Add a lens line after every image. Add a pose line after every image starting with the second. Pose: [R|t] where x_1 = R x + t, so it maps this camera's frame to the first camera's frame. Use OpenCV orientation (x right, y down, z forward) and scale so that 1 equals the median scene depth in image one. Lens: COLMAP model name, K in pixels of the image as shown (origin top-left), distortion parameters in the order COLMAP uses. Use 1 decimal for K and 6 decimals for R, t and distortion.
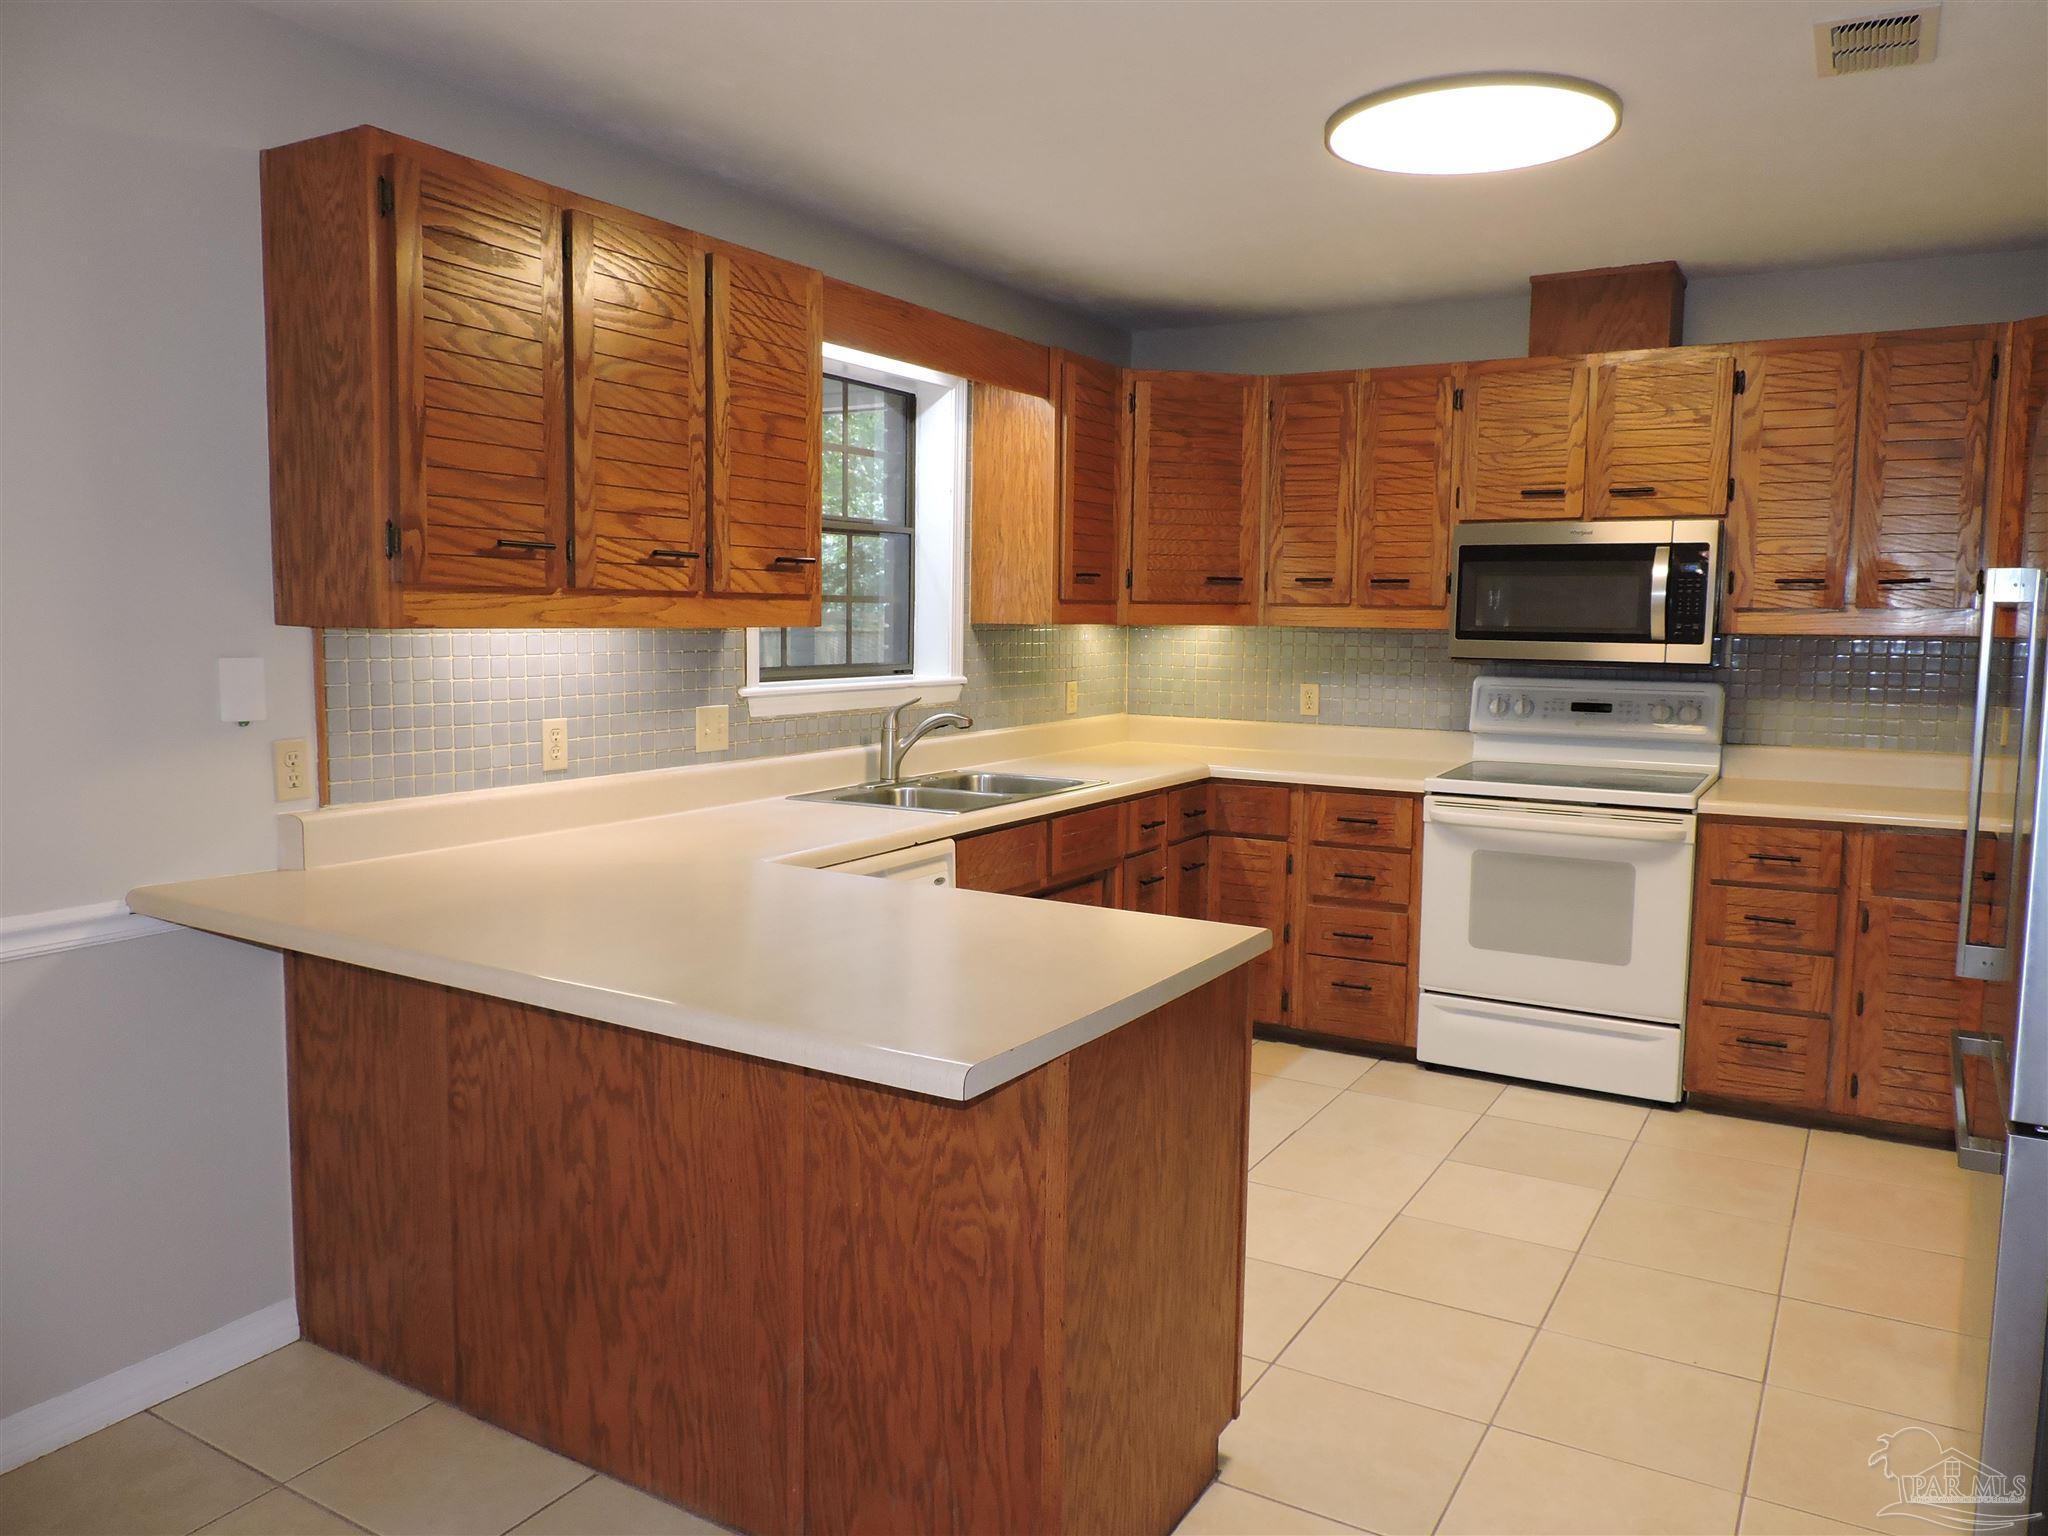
lens RADIAL K [[1448.4, 0, 1029.5], [0, 1448.4, 775.2], [0, 0, 1]] dist [-0.029331, -0.001473]
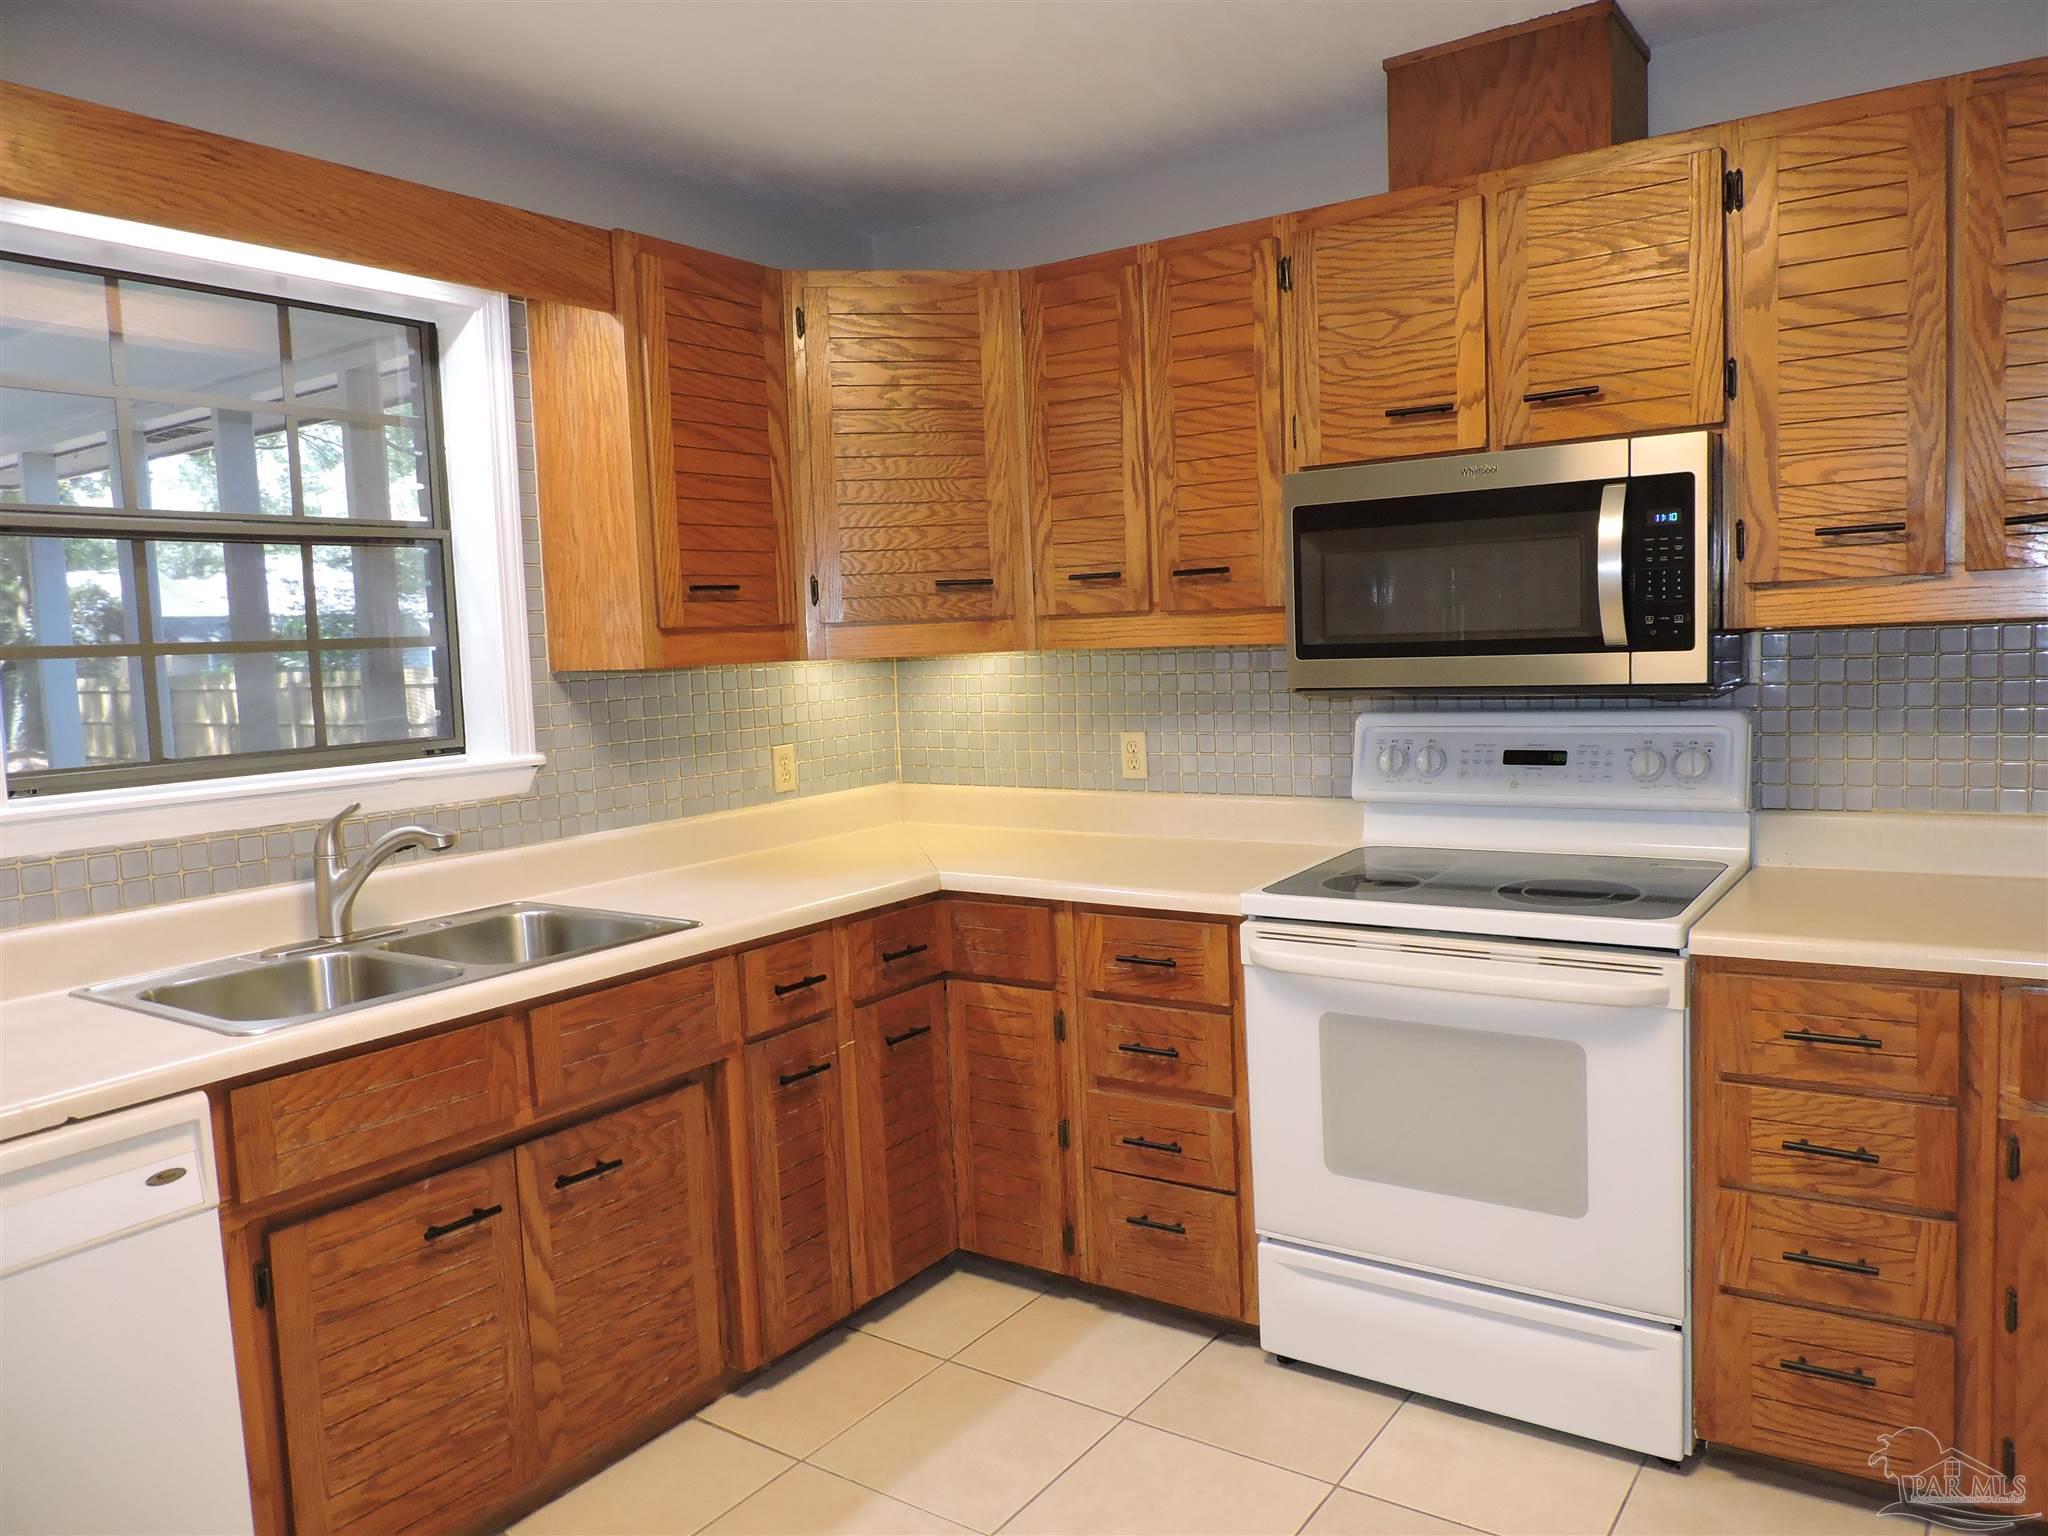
lens RADIAL K [[1483.1, 0, 1024.0], [0, 1483.1, 768.0], [0, 0, 1]] dist [-0.012147, -0.012626]
pose [[0.996543, -0.043982, -0.070478, 0.225869], [0.042484, 0.998841, -0.022619, -0.039117], [0.071392, 0.019546, 0.997257, 0.368430]]
